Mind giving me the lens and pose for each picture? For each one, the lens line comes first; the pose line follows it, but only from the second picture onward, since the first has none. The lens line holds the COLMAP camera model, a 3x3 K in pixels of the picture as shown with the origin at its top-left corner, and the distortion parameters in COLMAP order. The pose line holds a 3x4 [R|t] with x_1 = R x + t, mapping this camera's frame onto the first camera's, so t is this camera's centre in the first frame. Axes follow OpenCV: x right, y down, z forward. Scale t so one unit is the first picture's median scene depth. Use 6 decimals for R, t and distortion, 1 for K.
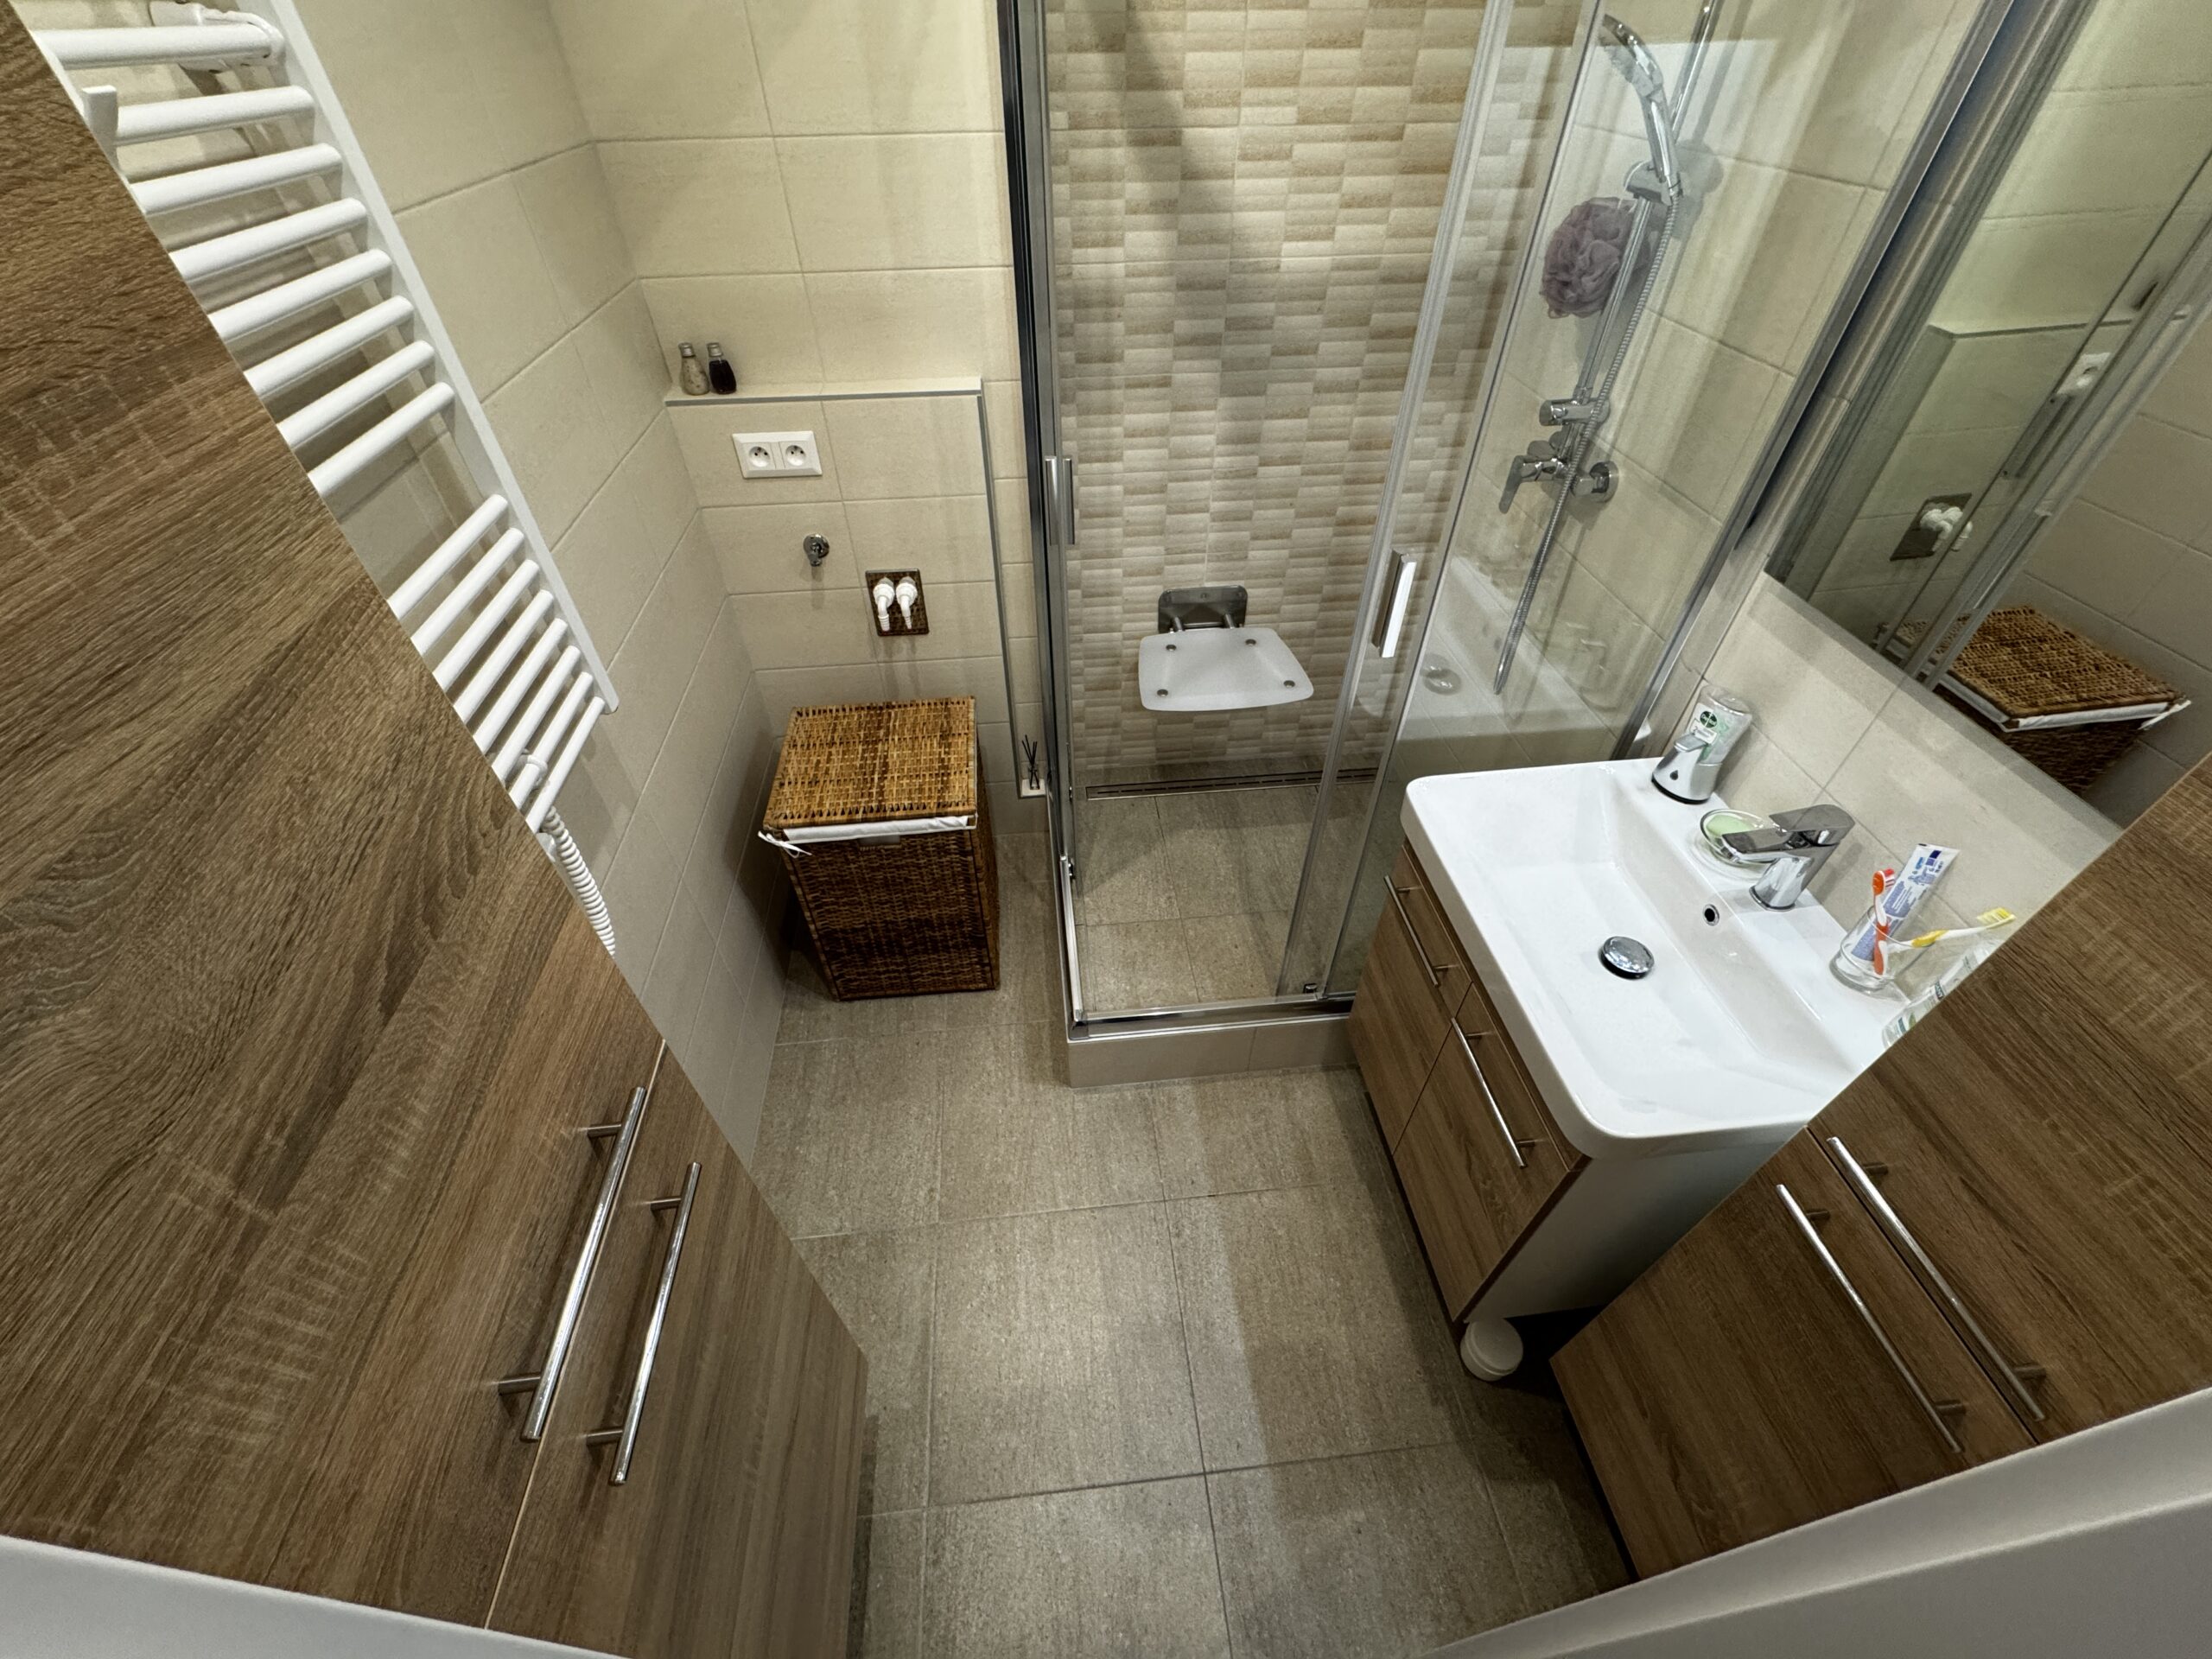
lens RADIAL K [[880.7, 0, 1105.5], [0, 880.7, 825.1], [0, 0, 1]] dist [-0.002228, 0.000202]
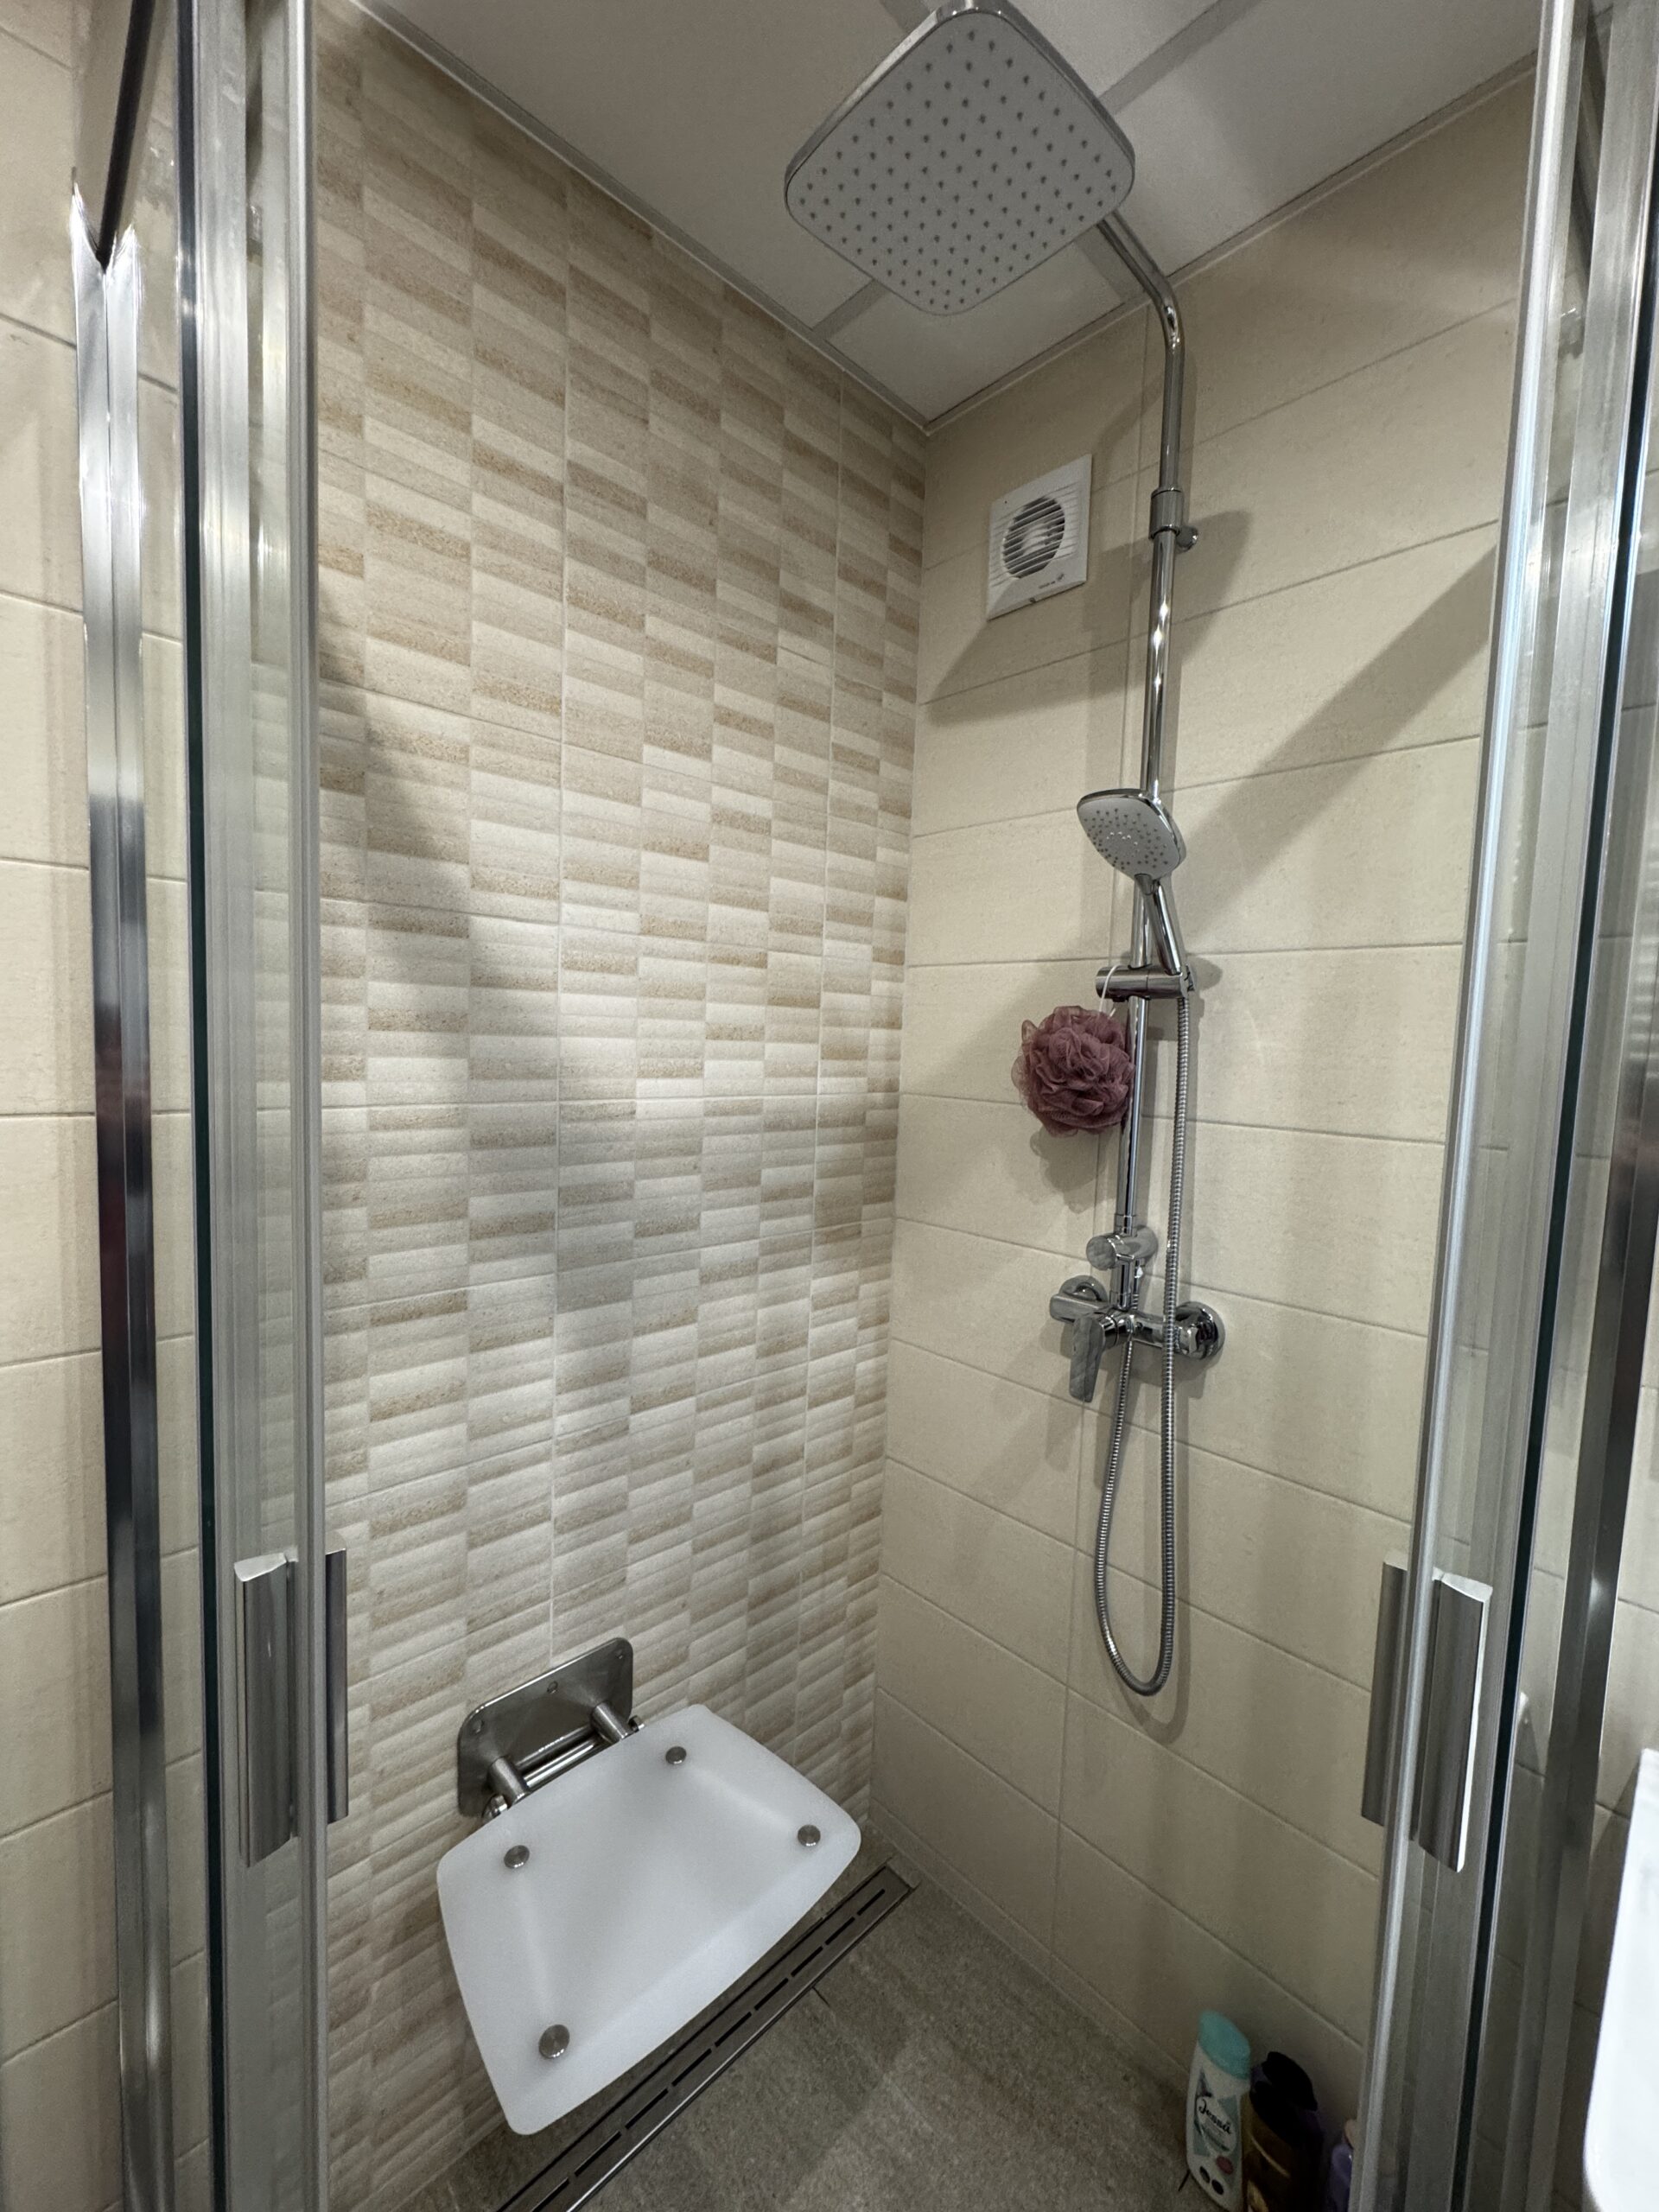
lens RADIAL K [[880.7, 0, 835.2], [0, 880.7, 1104.8], [0, 0, 1]] dist [-0.002228, 0.000202]
pose [[0.789990, -0.010861, 0.613023, -0.074164], [0.389898, 0.780528, -0.488625, -0.259570], [-0.473175, 0.625026, 0.620844, 0.510029]]
